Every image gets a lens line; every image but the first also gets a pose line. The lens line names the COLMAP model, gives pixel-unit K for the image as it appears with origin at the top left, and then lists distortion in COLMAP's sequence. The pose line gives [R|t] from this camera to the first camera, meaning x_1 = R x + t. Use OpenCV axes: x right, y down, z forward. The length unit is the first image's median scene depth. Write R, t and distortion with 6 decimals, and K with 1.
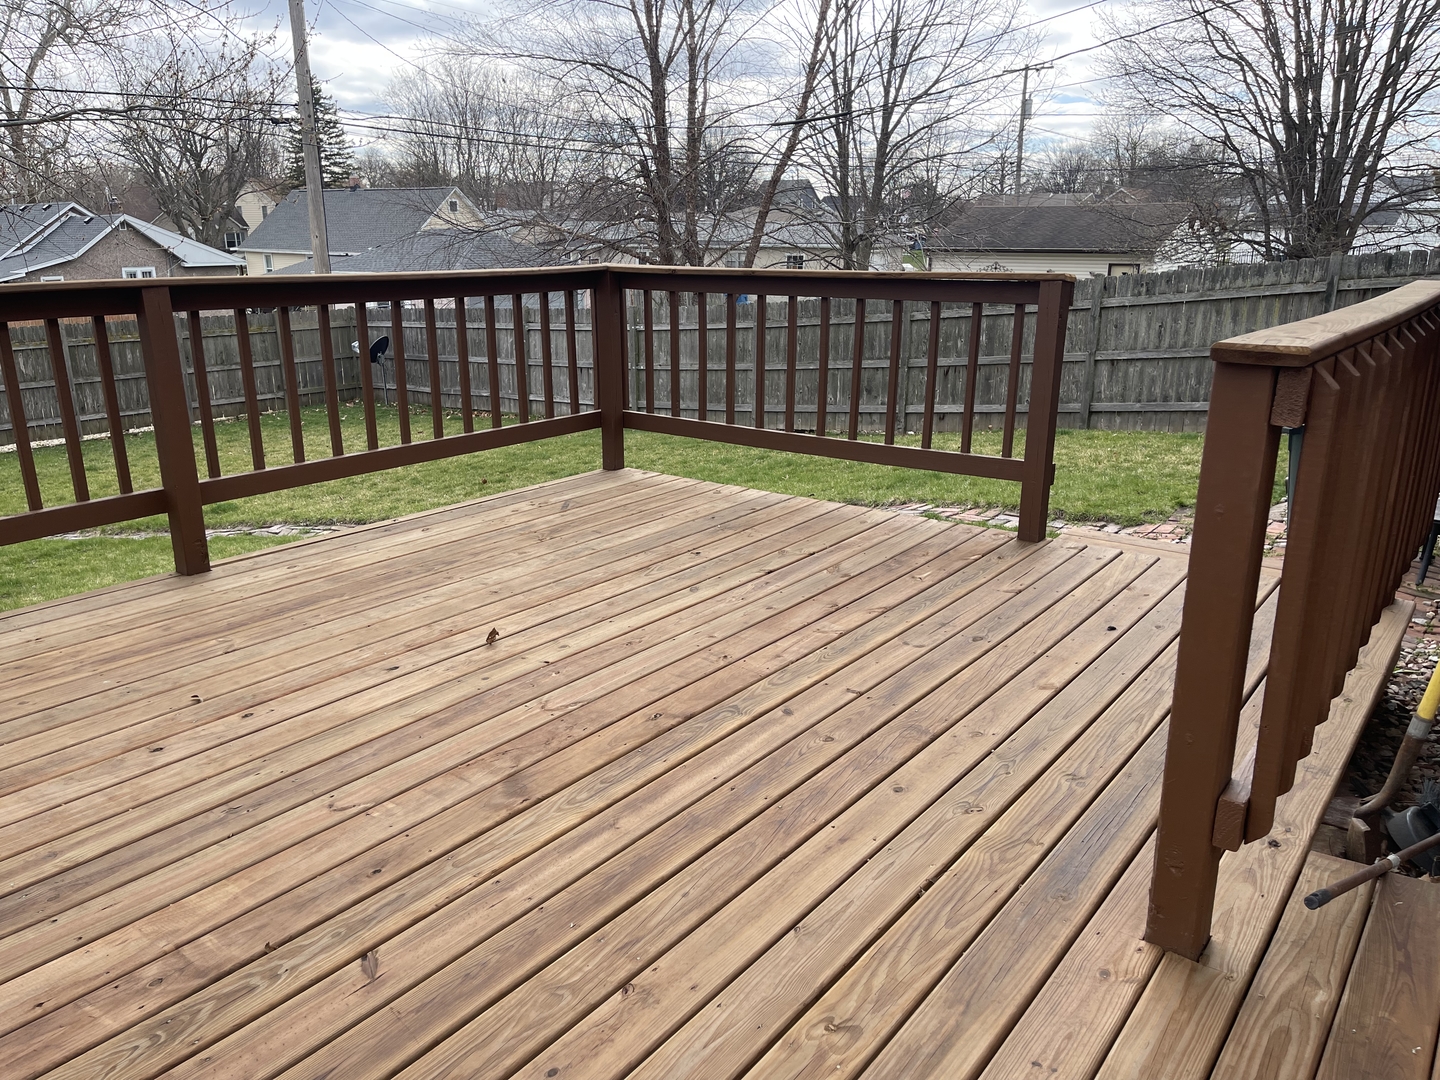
lens RADIAL K [[1084.3, 0, 713.2], [0, 1084.3, 538.6], [0, 0, 1]] dist [0.061548, -0.074381]
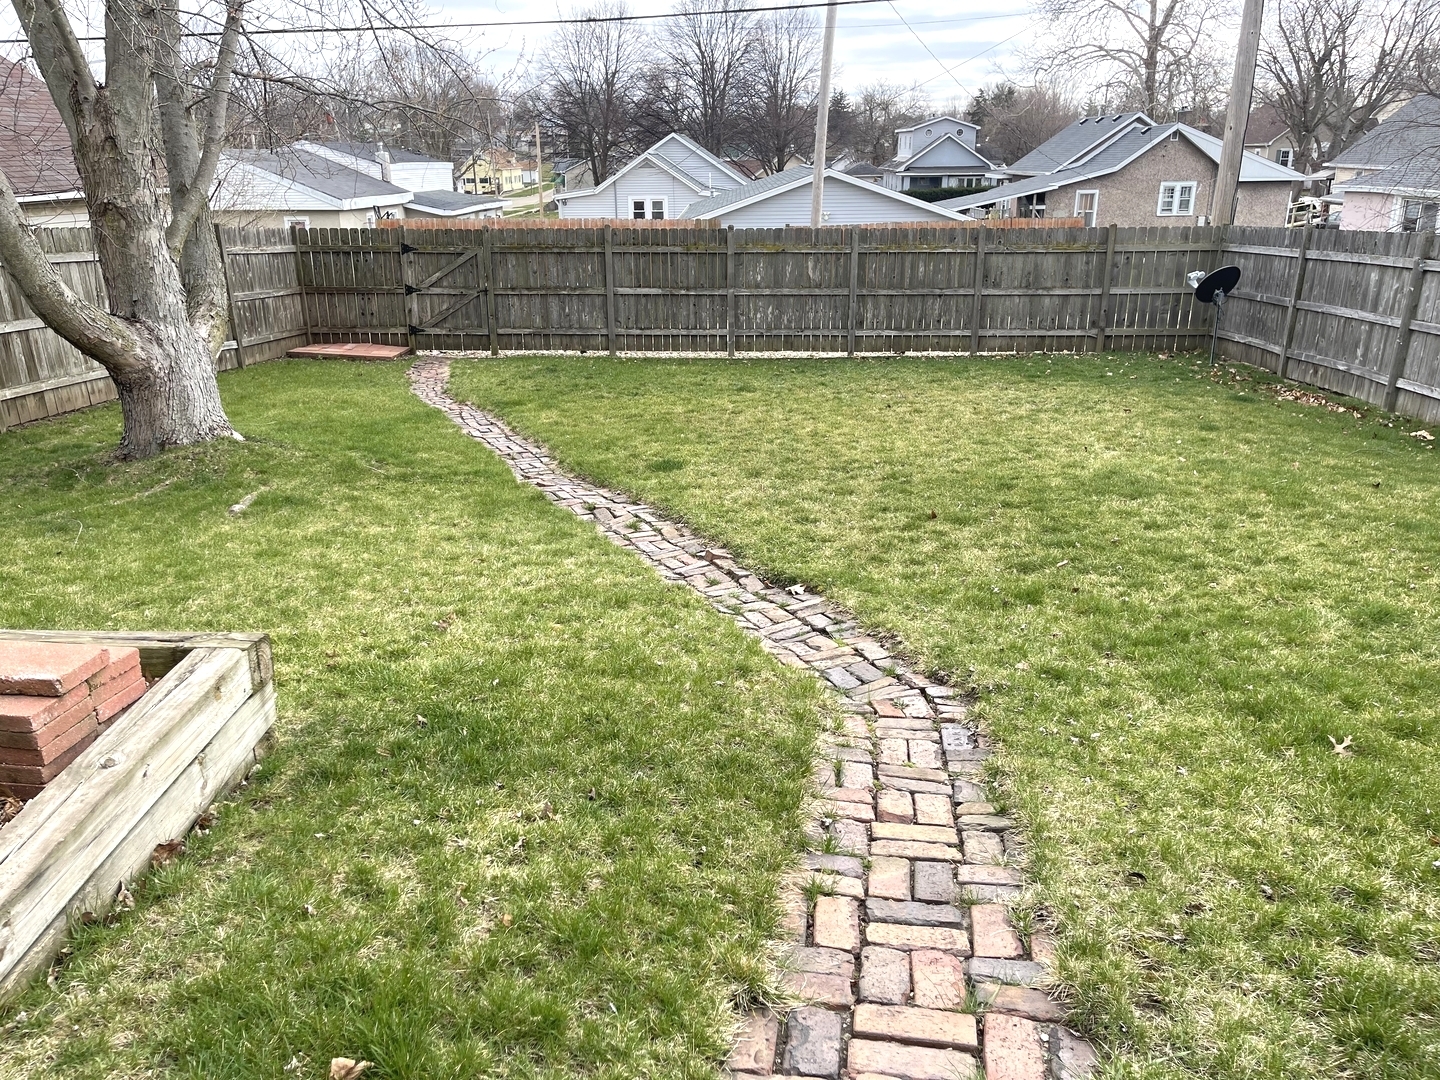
lens RADIAL K [[1084.3, 0, 713.2], [0, 1084.3, 538.6], [0, 0, 1]] dist [0.061548, -0.074381]
pose [[0.573849, 0.265845, -0.774612, 0.106410], [-0.216318, 0.961459, 0.169717, -0.069965], [0.789876, 0.070170, 0.609239, 0.346402]]
